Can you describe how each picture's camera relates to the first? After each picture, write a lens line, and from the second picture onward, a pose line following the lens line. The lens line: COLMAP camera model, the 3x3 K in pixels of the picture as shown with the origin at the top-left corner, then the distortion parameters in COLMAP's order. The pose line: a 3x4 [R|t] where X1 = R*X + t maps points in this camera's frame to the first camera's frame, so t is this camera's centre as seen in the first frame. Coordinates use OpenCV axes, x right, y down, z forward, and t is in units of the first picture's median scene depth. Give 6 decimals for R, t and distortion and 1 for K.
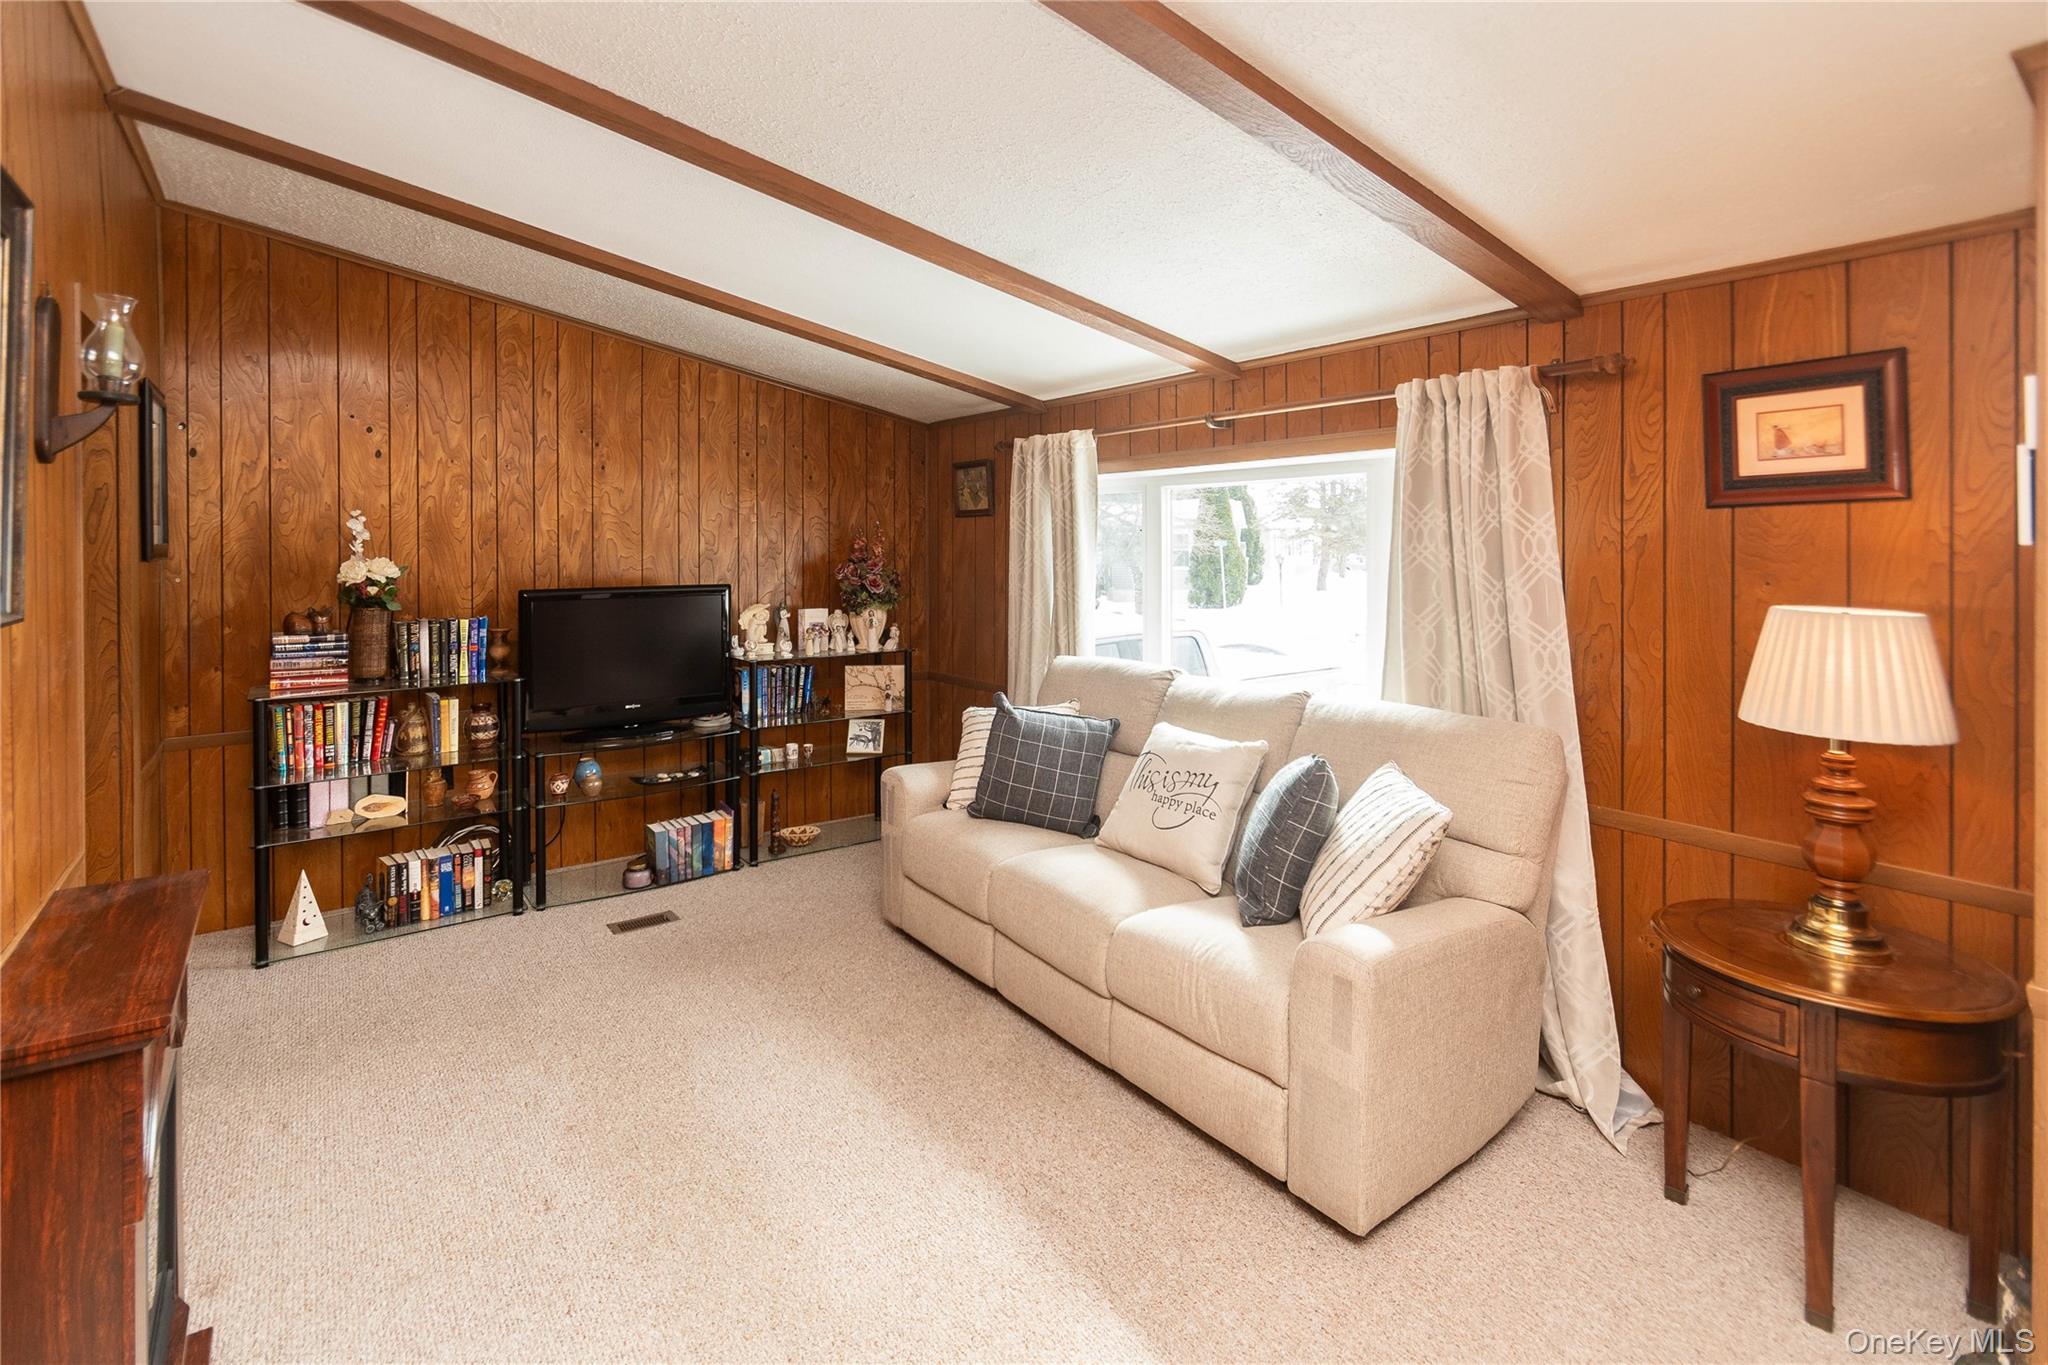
lens RADIAL K [[940.8, 0, 1026.1], [0, 940.8, 549.4], [0, 0, 1]] dist [0.001376, 0.000261]
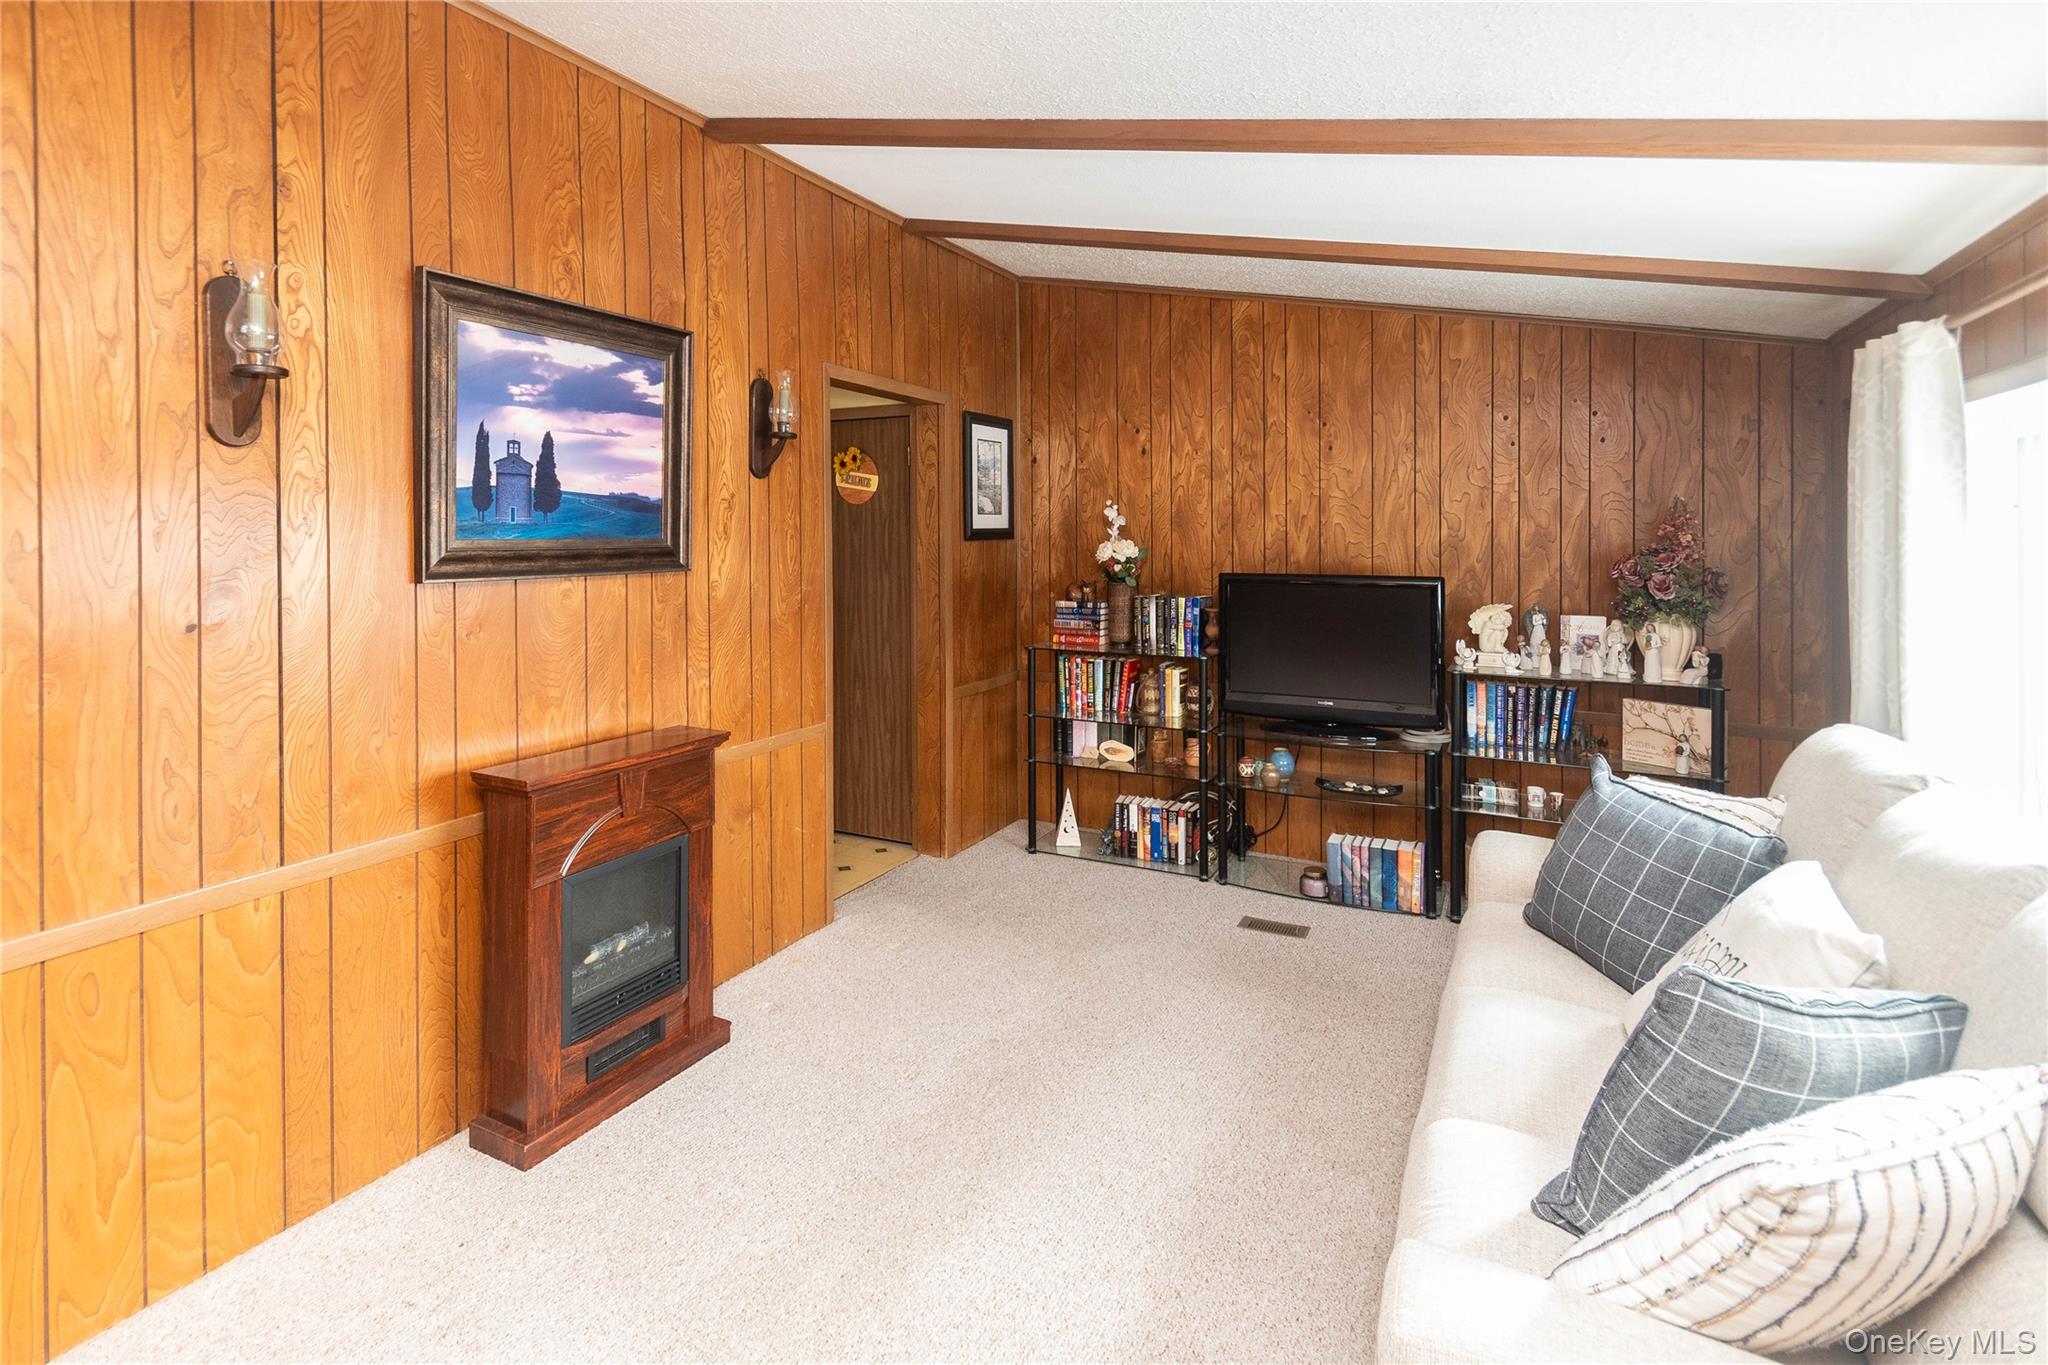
lens RADIAL K [[1056.0, 0, 1018.0], [0, 1056.0, 537.1], [0, 0, 1]] dist [0.002674, 0.000019]
pose [[0.444103, 0.007558, -0.895944, 0.400051], [-0.006616, 0.999965, 0.005156, -0.001143], [0.895951, 0.003637, 0.444138, 0.272835]]
